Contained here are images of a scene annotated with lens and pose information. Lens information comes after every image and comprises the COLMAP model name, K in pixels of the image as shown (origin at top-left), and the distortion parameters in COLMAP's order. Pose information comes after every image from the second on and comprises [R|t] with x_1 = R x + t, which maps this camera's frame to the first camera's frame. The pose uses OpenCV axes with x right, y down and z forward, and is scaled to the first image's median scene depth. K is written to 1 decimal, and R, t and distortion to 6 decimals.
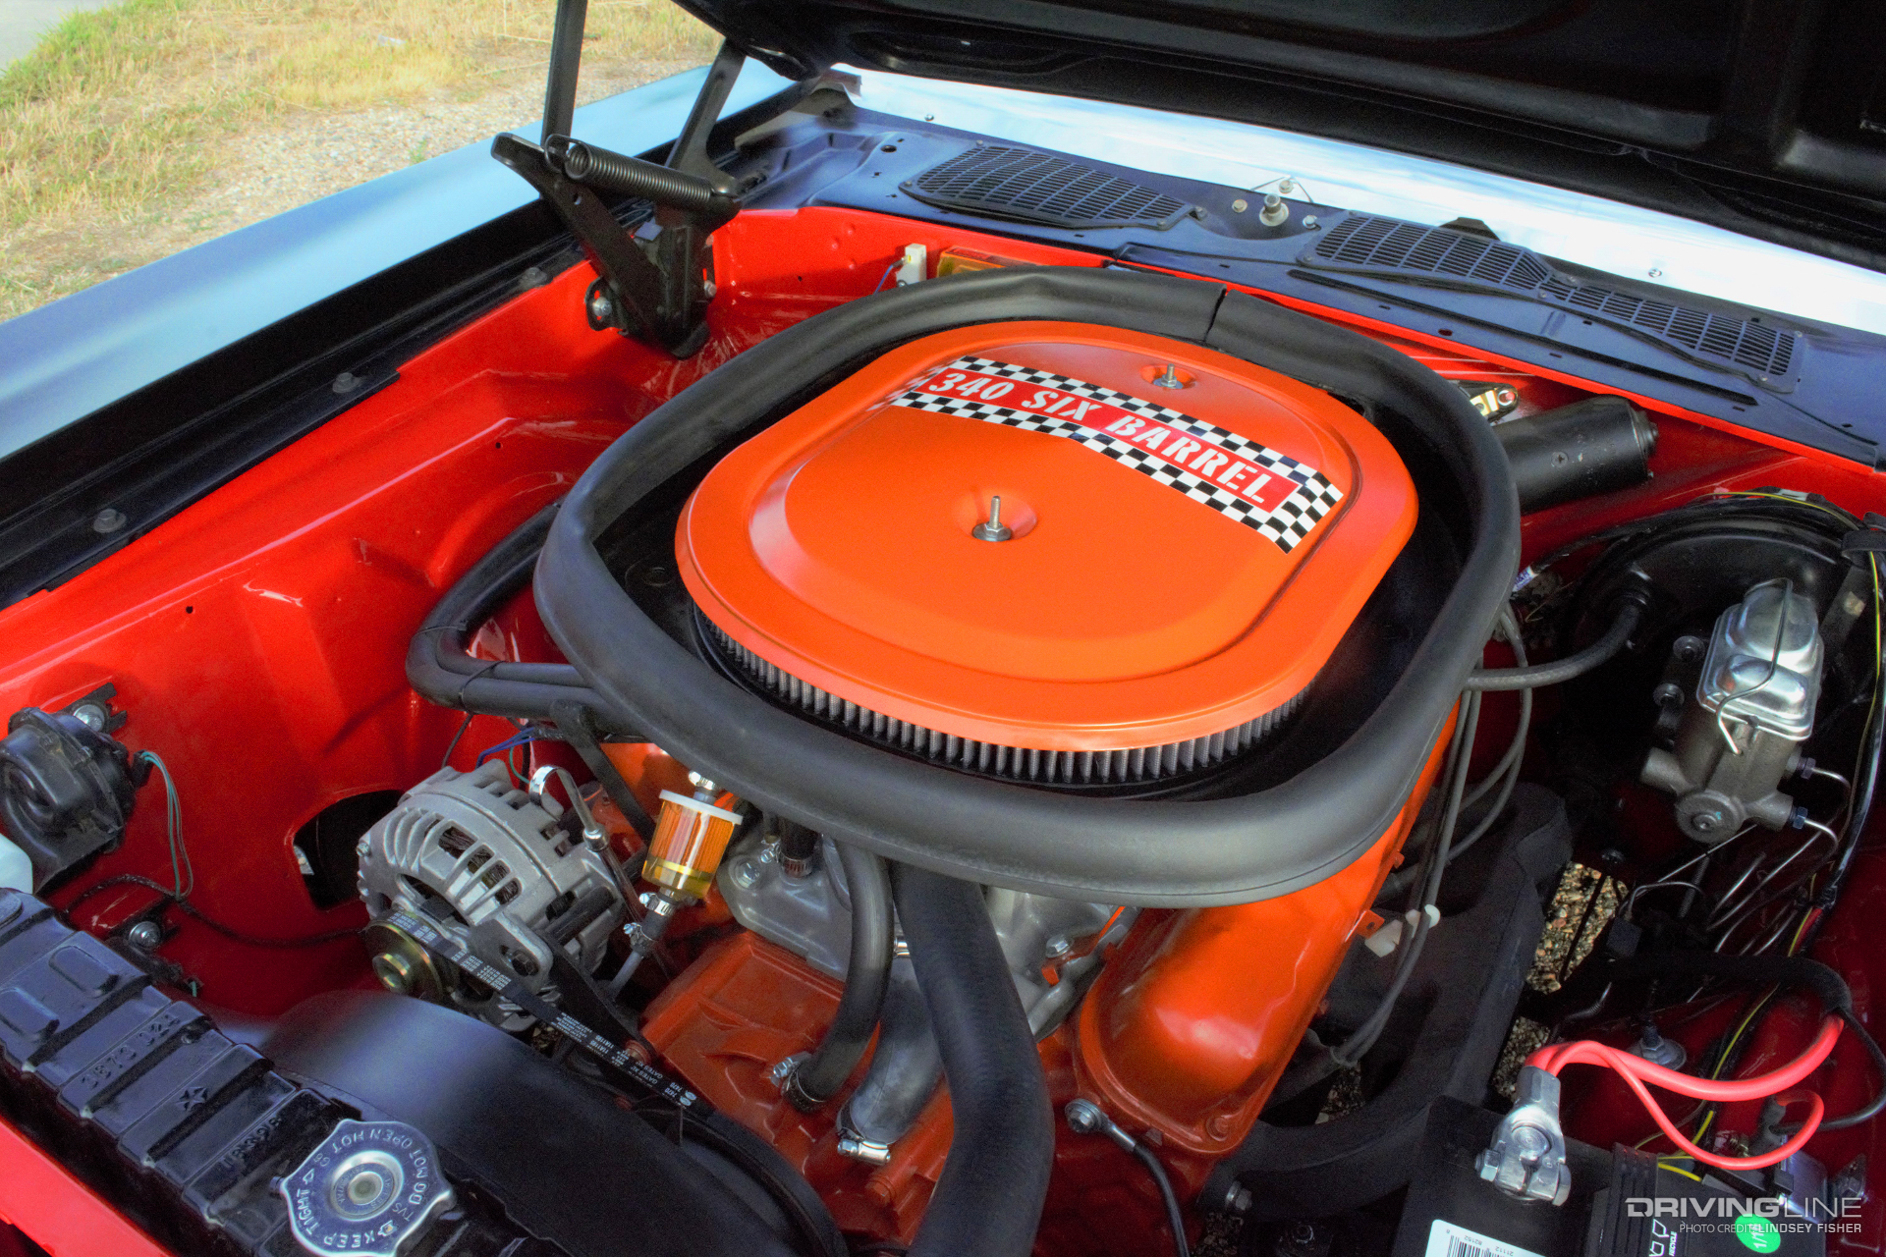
lens RADIAL K [[1442.7, 0, 943.0], [0, 1442.7, 628.5], [0, 0, 1]] dist [-0.073111, -0.001368]
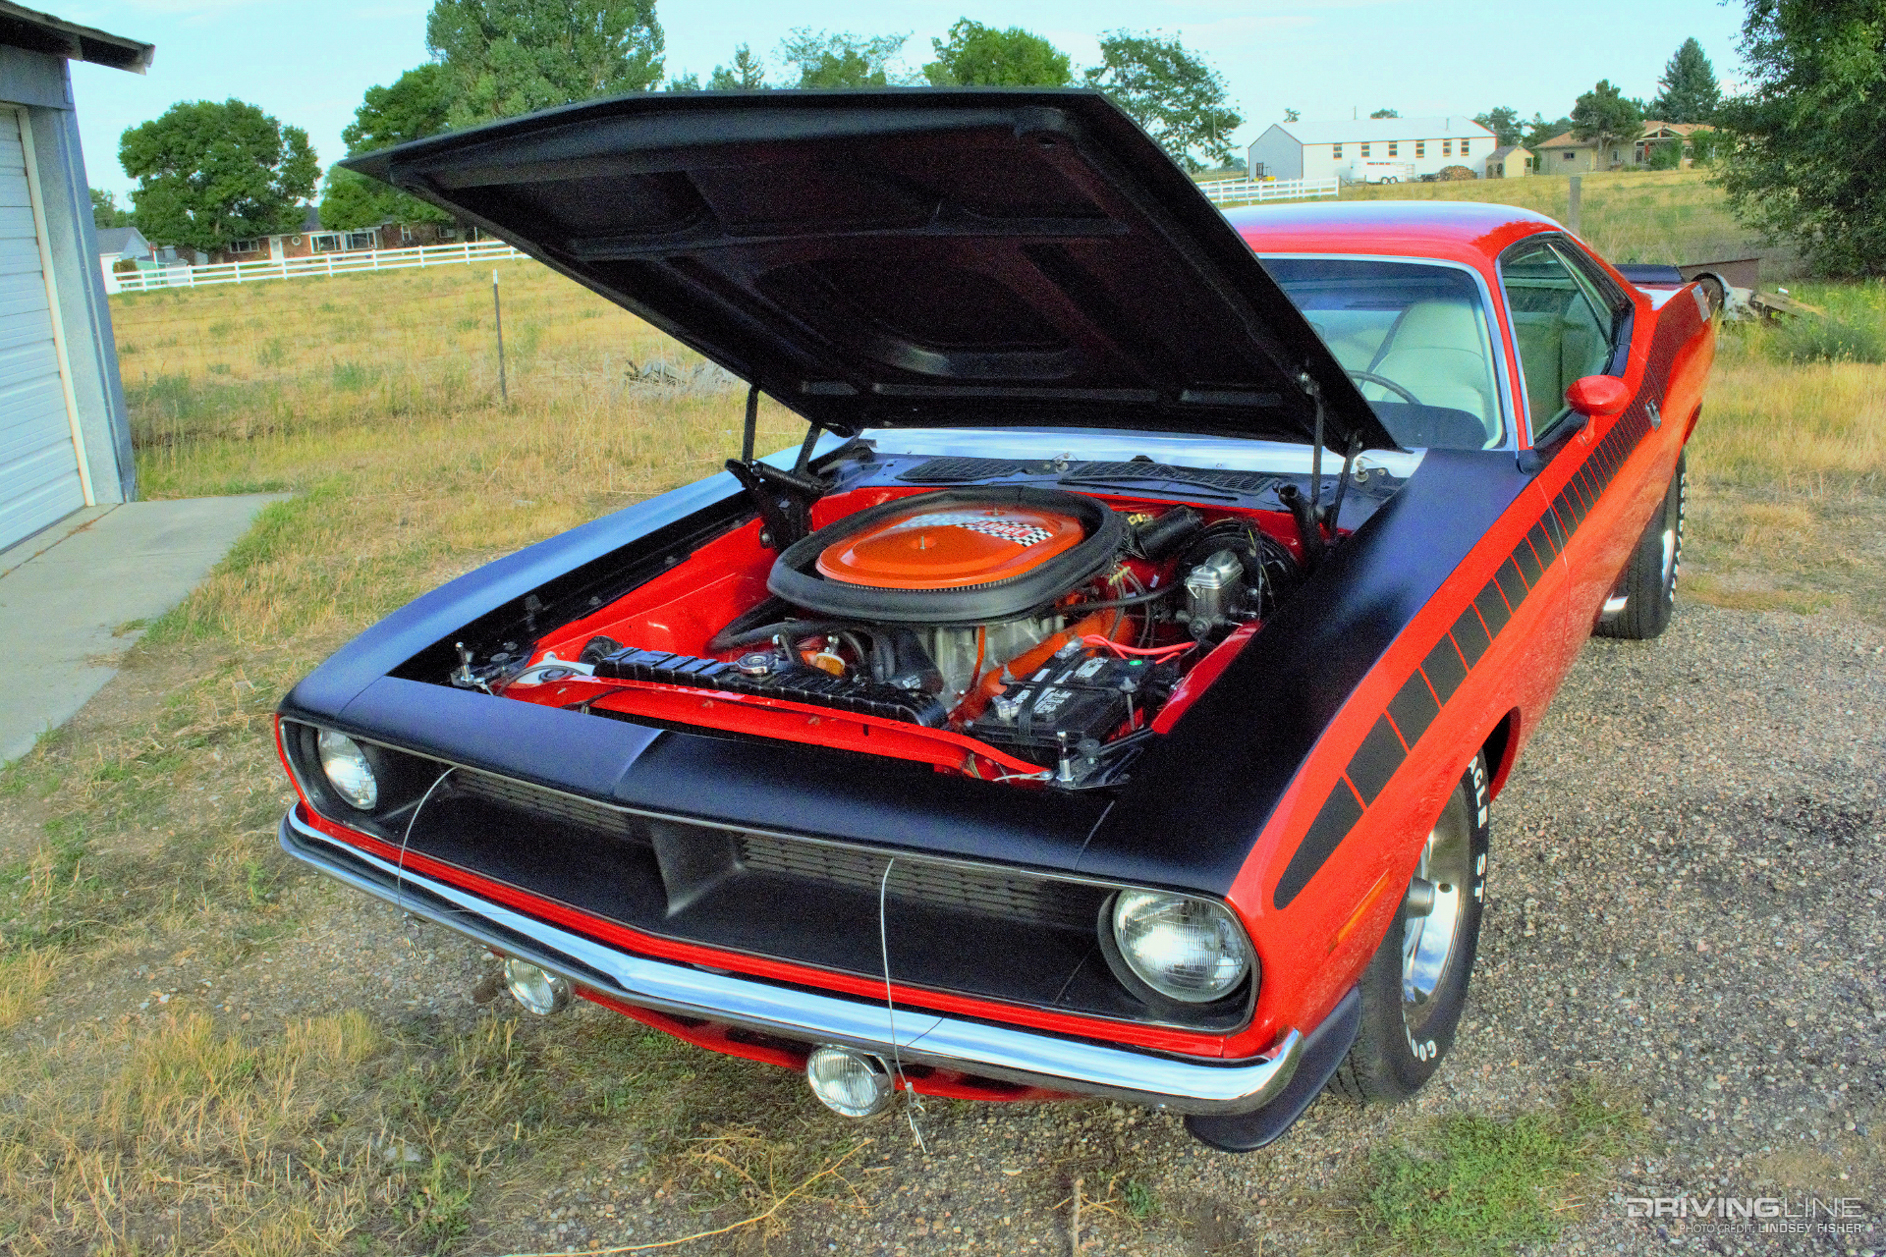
lens RADIAL K [[1442.7, 0, 943.0], [0, 1442.7, 628.5], [0, 0, 1]] dist [-0.073111, -0.001368]
pose [[0.994152, -0.102253, -0.034715, 0.100121], [0.088088, 0.953872, -0.287001, 0.579188], [0.062460, 0.282265, 0.957301, -1.094854]]
